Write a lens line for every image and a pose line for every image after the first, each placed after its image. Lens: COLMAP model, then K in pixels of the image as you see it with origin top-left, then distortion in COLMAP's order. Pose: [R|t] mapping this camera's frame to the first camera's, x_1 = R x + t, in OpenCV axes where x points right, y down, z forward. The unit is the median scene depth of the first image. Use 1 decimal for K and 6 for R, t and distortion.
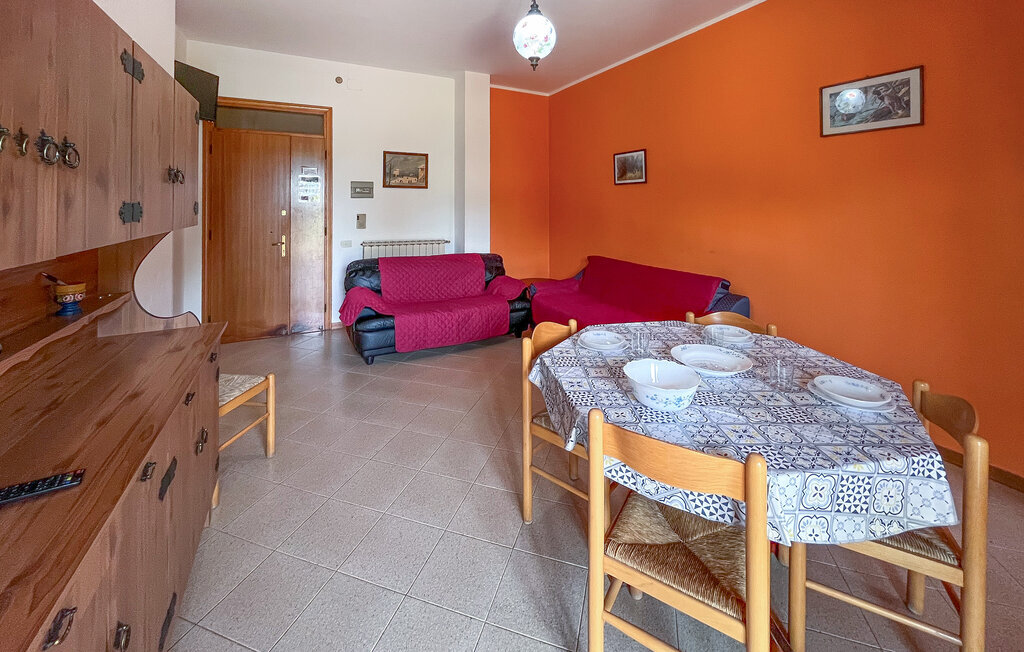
lens RADIAL K [[421.2, 0, 516.2], [0, 421.2, 297.5], [0, 0, 1]] dist [-0.000517, -0.000258]
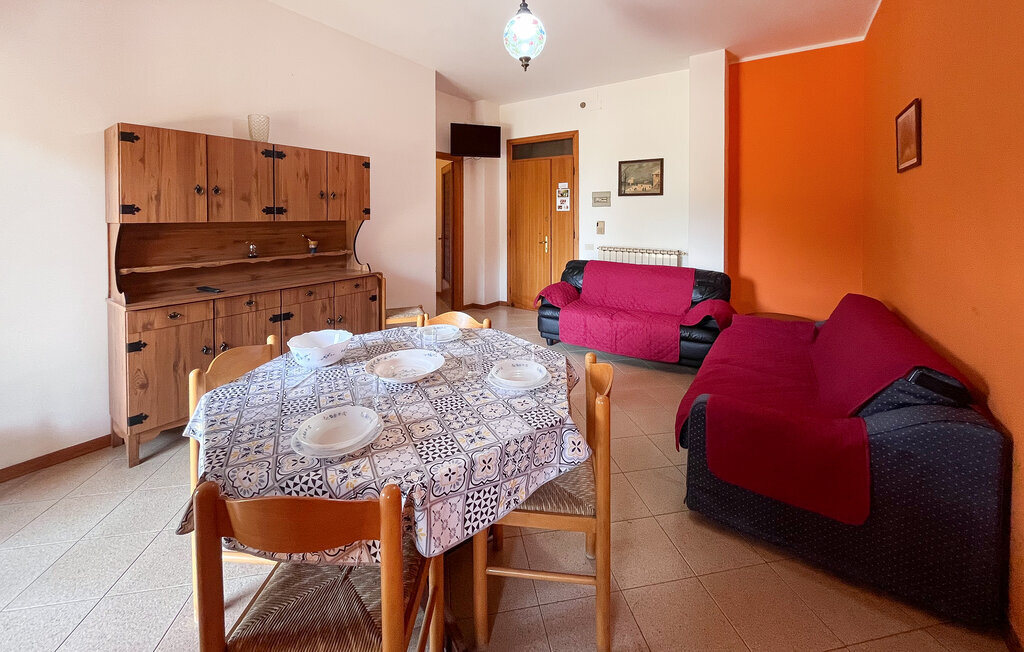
lens RADIAL K [[403.2, 0, 512.0], [0, 403.2, 326.0], [0, 0, 1]] dist [-0.001005, -0.000077]
pose [[0.431511, 0.234491, -0.871098, 0.536321], [-0.194568, 0.967091, 0.163949, -0.057447], [0.880876, 0.098742, 0.462934, 0.318689]]
